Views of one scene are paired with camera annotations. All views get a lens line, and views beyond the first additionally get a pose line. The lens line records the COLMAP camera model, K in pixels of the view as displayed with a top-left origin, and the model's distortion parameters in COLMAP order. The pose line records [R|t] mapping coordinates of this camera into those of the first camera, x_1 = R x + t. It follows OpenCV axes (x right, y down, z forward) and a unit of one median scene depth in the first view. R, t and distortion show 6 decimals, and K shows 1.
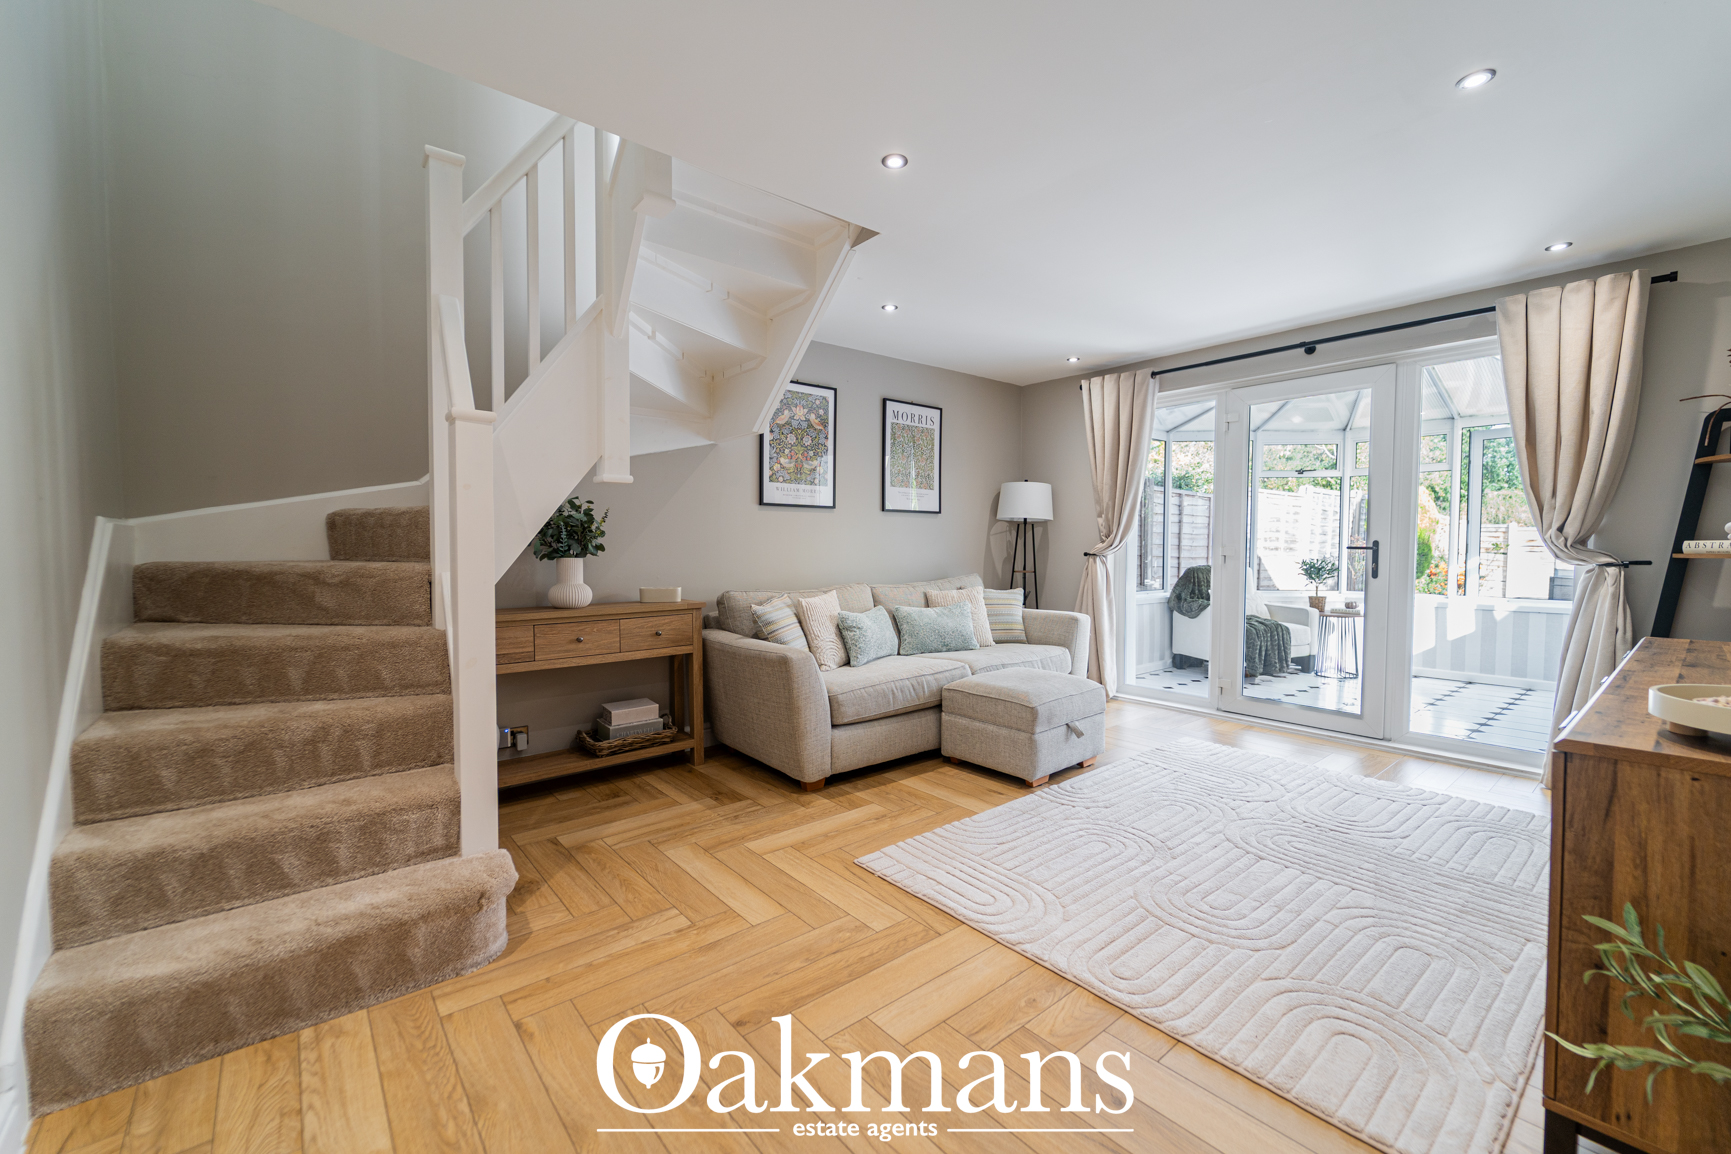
lens RADIAL K [[714.1, 0, 861.5], [0, 714.1, 575.0], [0, 0, 1]] dist [-0.001560, -0.000731]
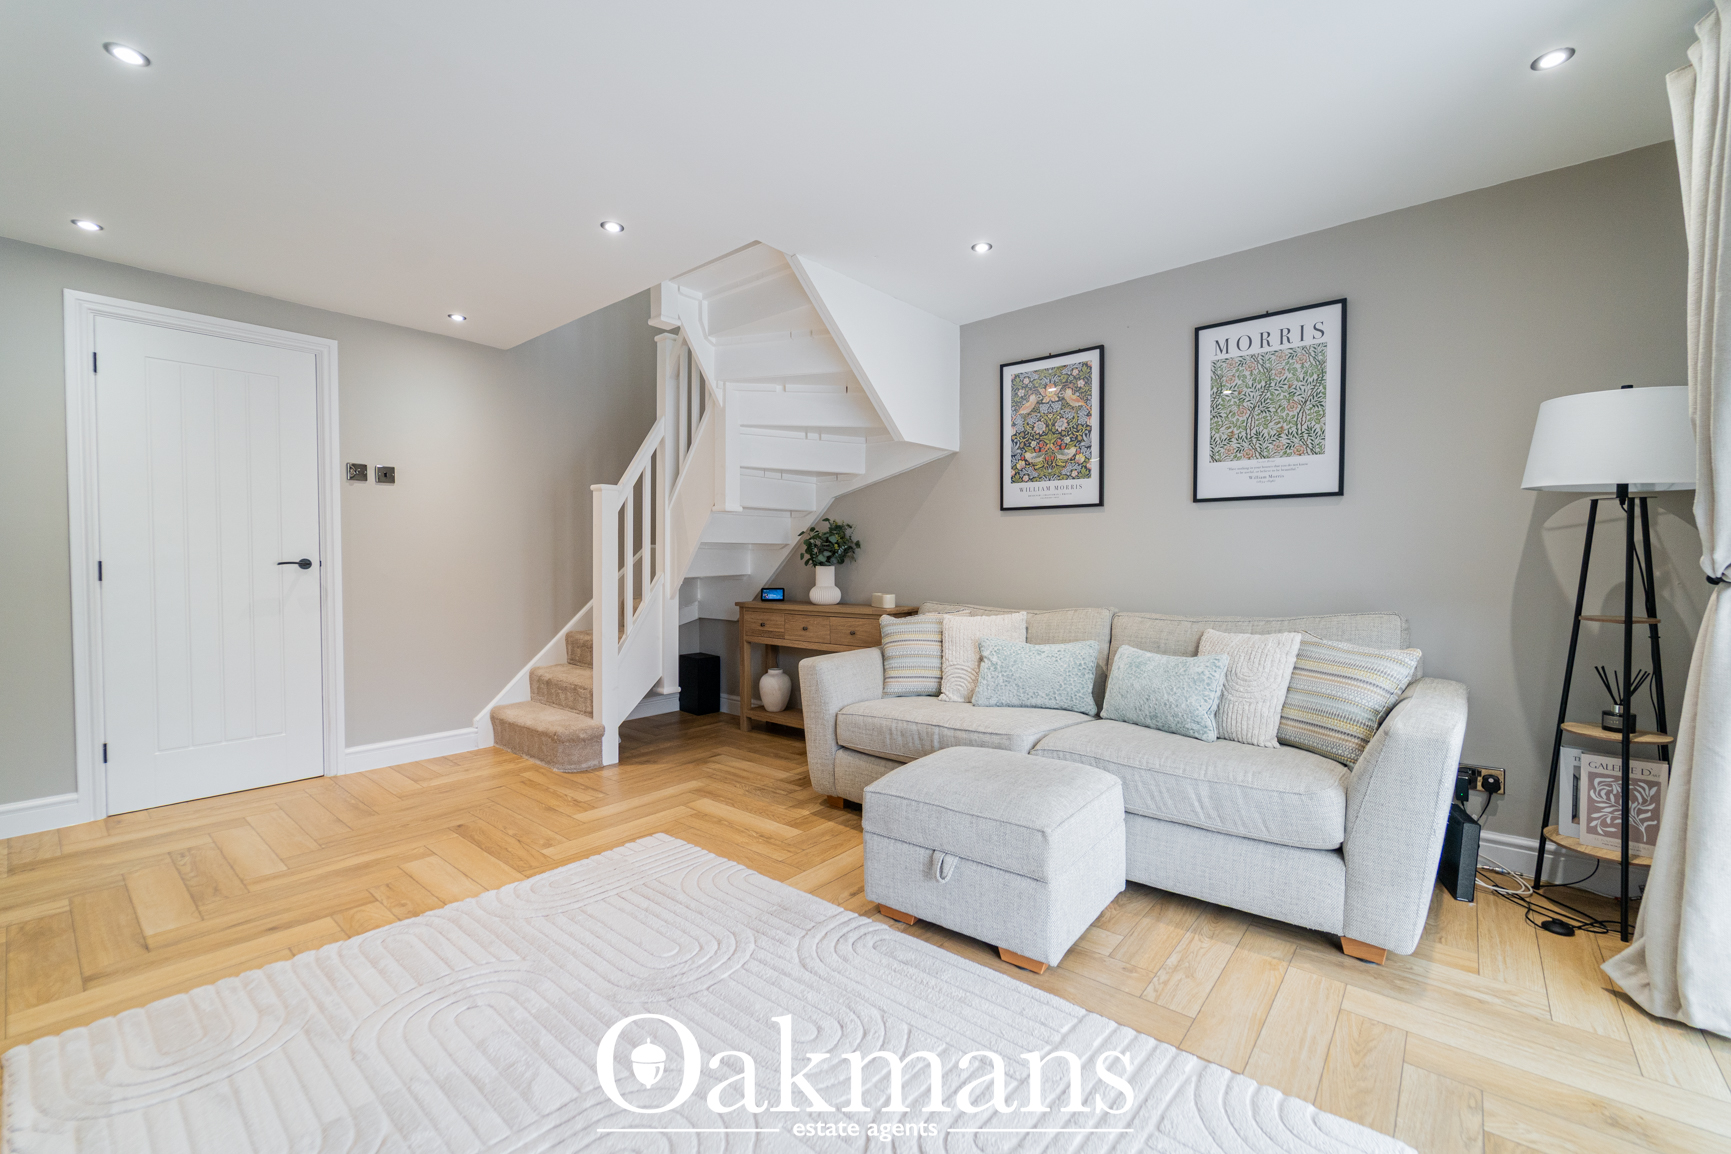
lens RADIAL K [[714.1, 0, 861.5], [0, 714.1, 575.0], [0, 0, 1]] dist [-0.001560, -0.000731]
pose [[0.168776, 0.022725, -0.985392, 0.902420], [-0.040323, 0.999056, 0.016133, -0.031936], [0.984829, 0.037011, 0.169533, 0.866076]]
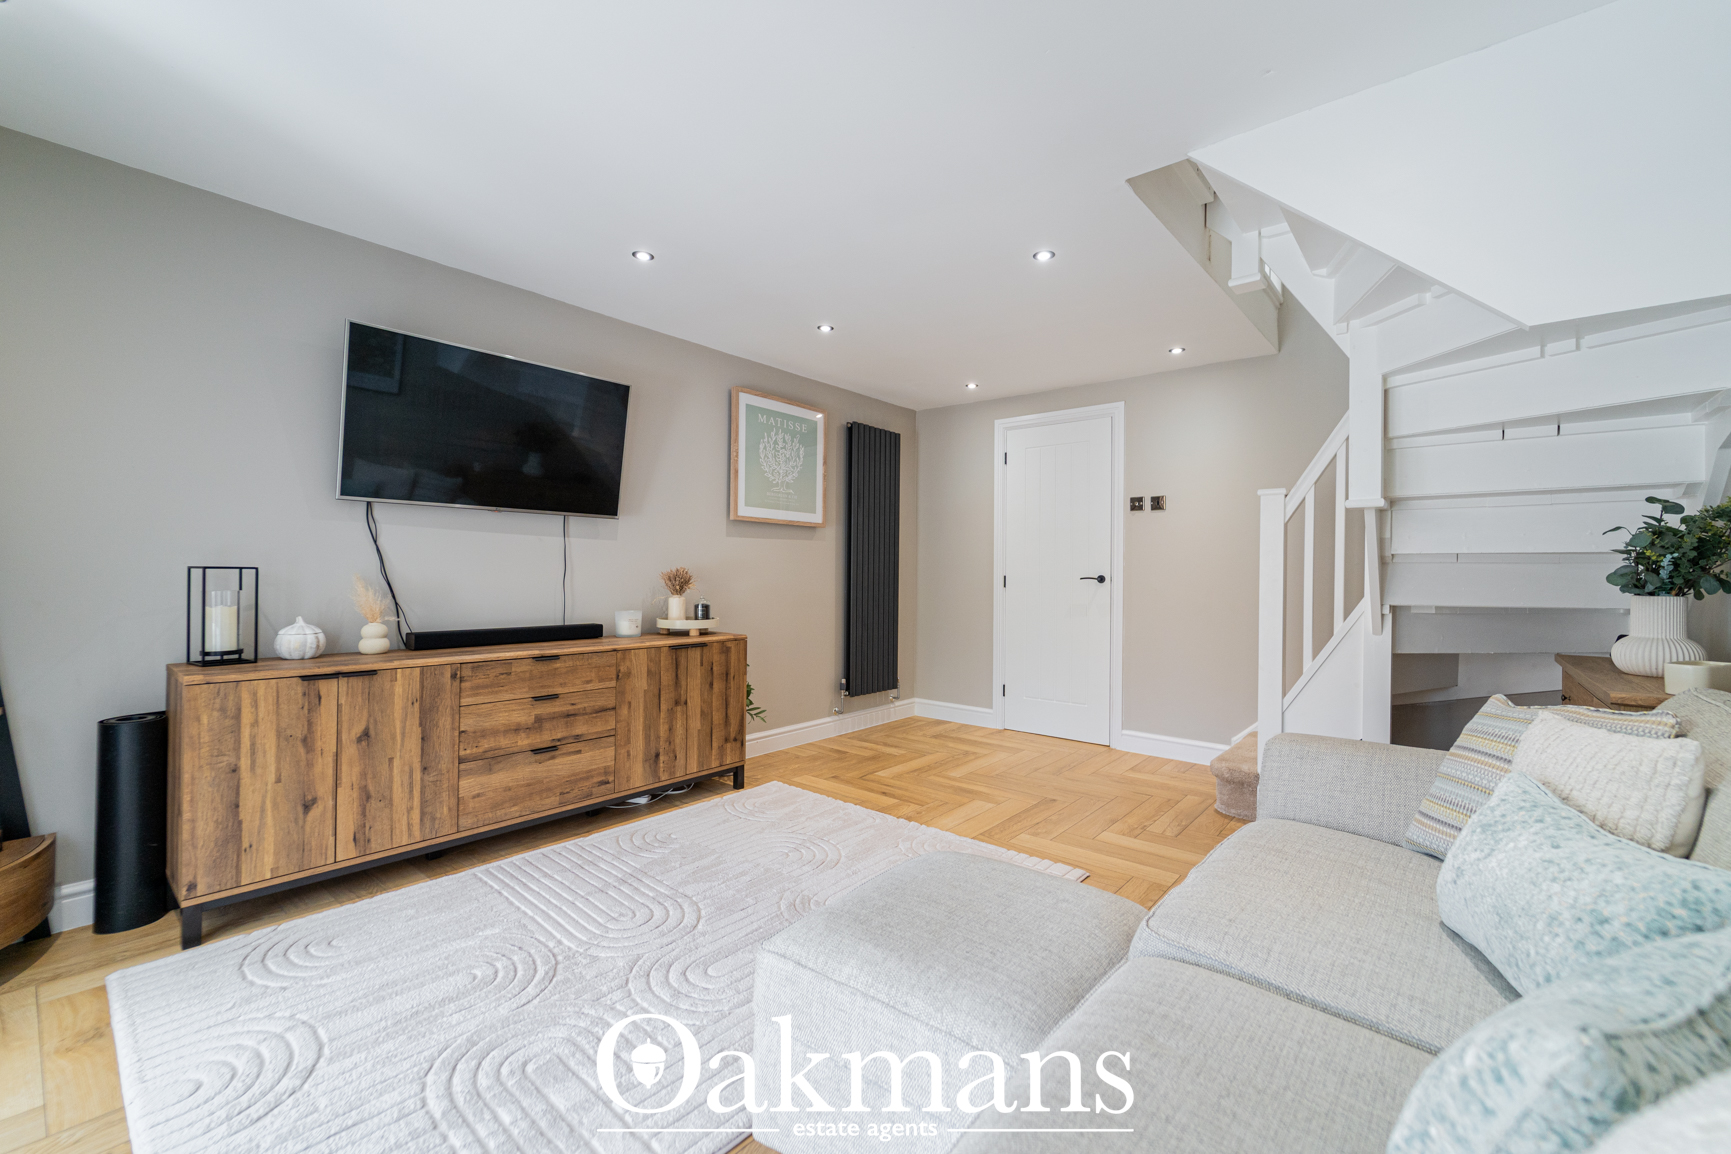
lens RADIAL K [[697.9, 0, 860.3], [0, 697.9, 567.3], [0, 0, 1]] dist [-0.000354, -0.000124]
pose [[-0.983688, -0.011847, -0.179495, 0.397183], [-0.017769, 0.999348, 0.031425, -0.056041], [0.179005, 0.034102, -0.983257, 1.508128]]
